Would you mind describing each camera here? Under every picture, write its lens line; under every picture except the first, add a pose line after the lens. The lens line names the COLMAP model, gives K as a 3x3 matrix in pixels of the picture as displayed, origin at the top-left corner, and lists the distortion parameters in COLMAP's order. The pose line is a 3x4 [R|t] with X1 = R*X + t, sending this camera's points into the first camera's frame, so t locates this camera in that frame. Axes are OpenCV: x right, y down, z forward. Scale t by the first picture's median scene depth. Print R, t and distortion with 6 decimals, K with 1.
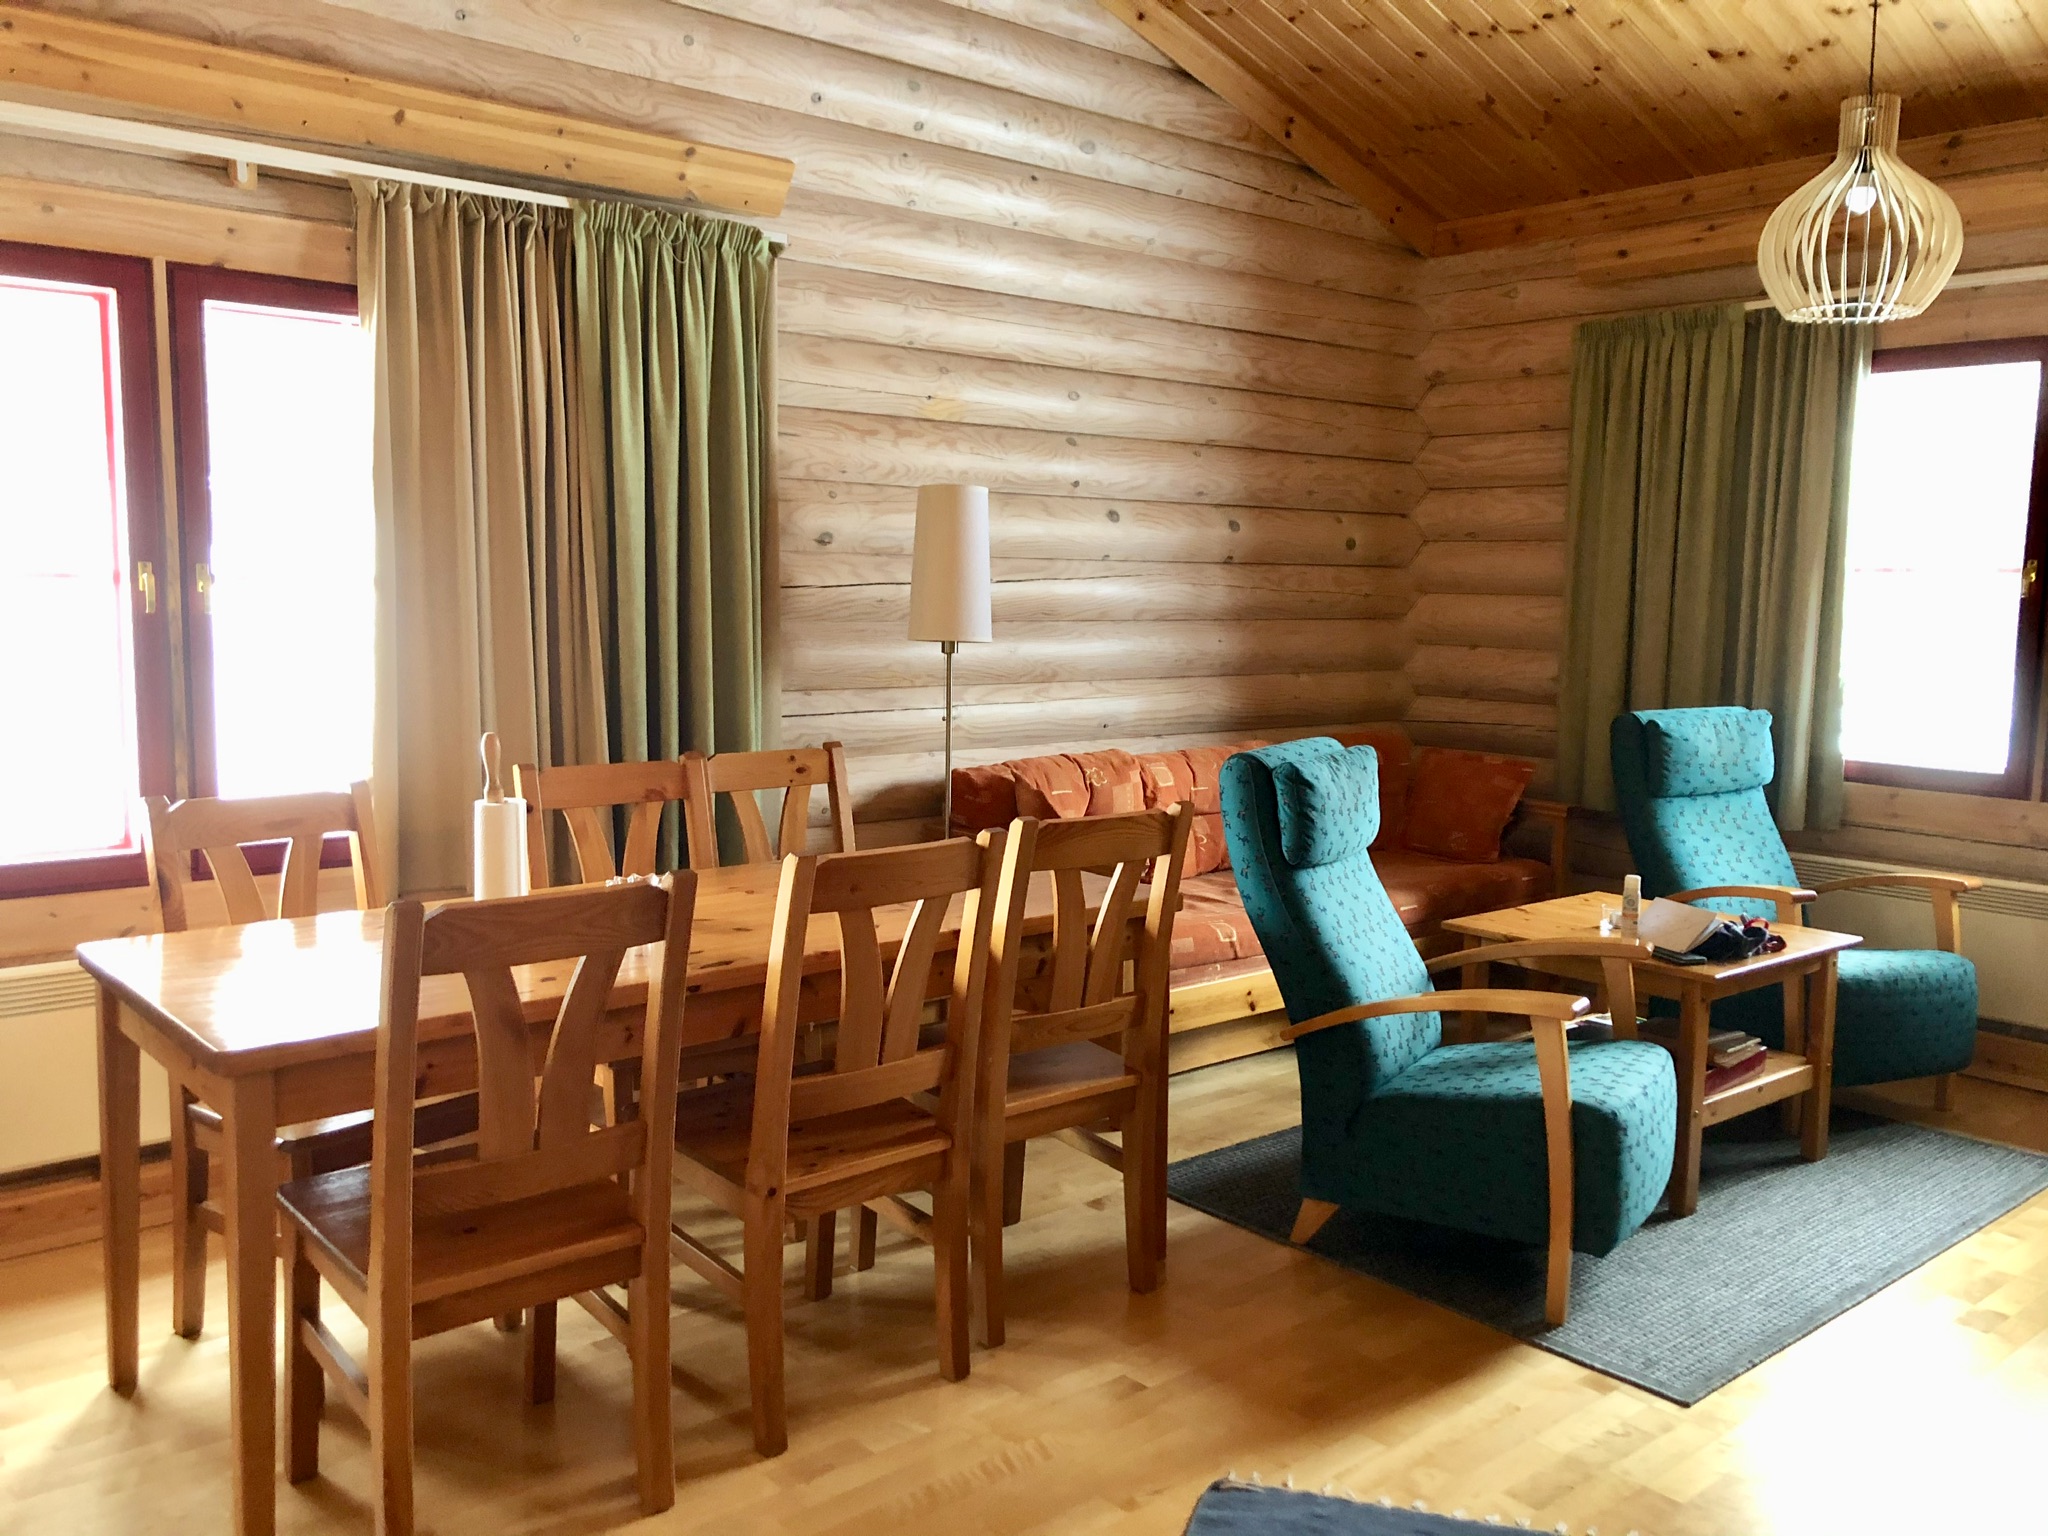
lens RADIAL K [[1661.2, 0, 1024.0], [0, 1661.2, 768.0], [0, 0, 1]] dist [0.022062, -0.019194]
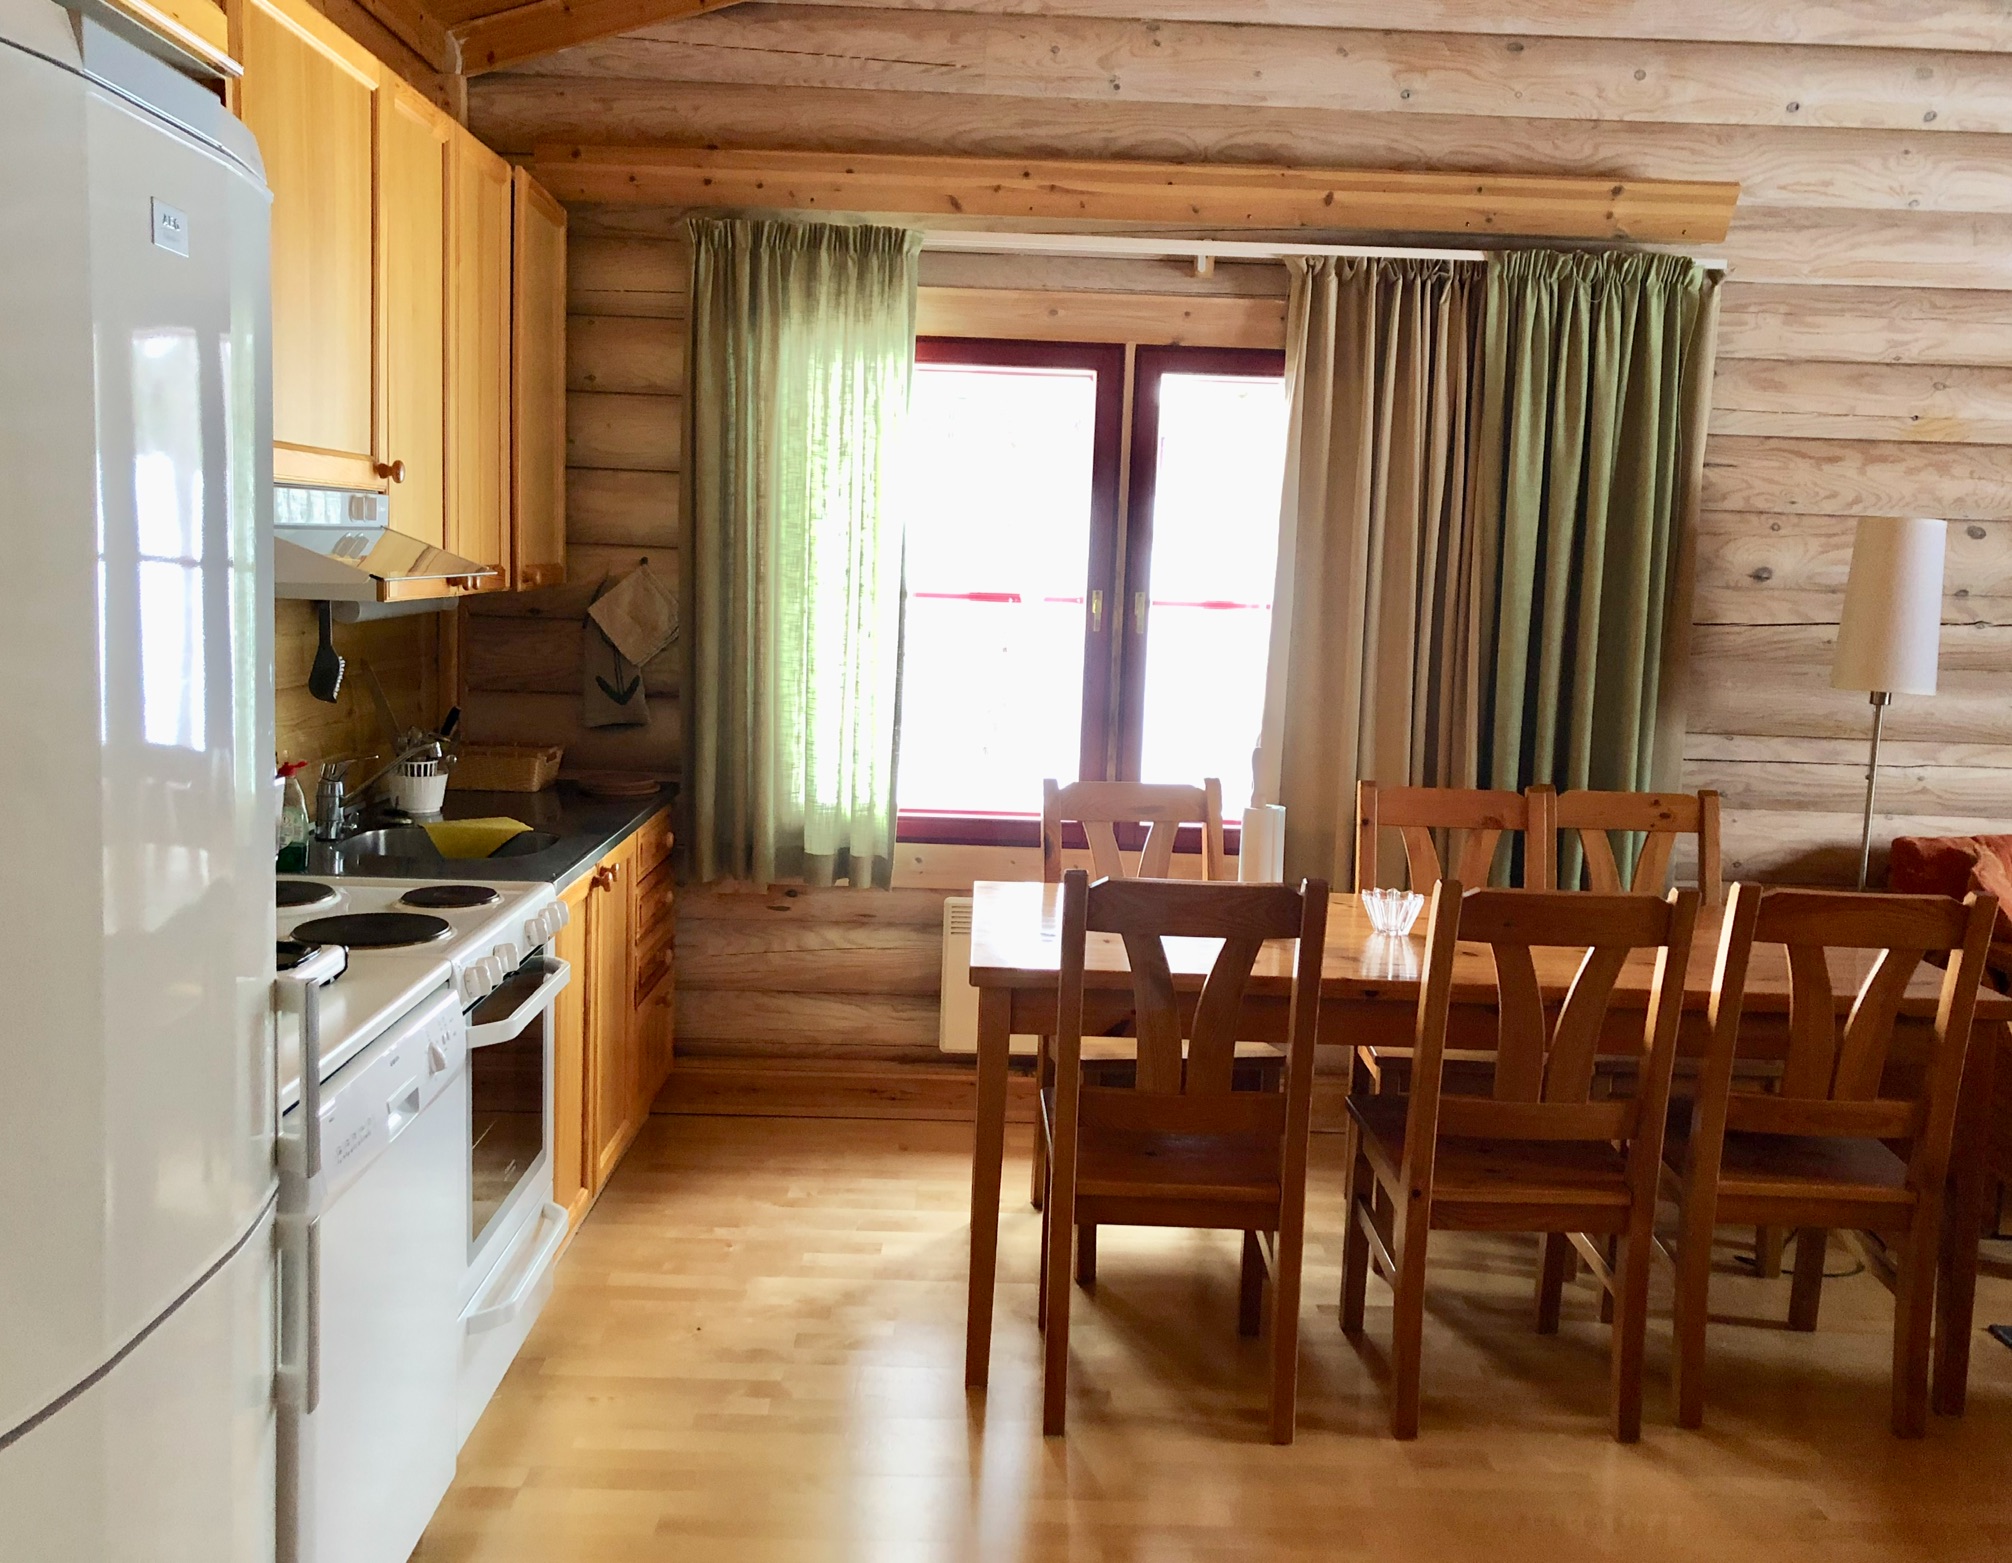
lens RADIAL K [[1760.8, 0, 1006.0], [0, 1760.8, 781.5], [0, 0, 1]] dist [-0.000856, -0.007423]
pose [[0.765771, 0.091226, -0.636610, 0.222201], [-0.095528, 0.995042, 0.027680, -0.010077], [0.635979, 0.039618, 0.770689, -0.033713]]
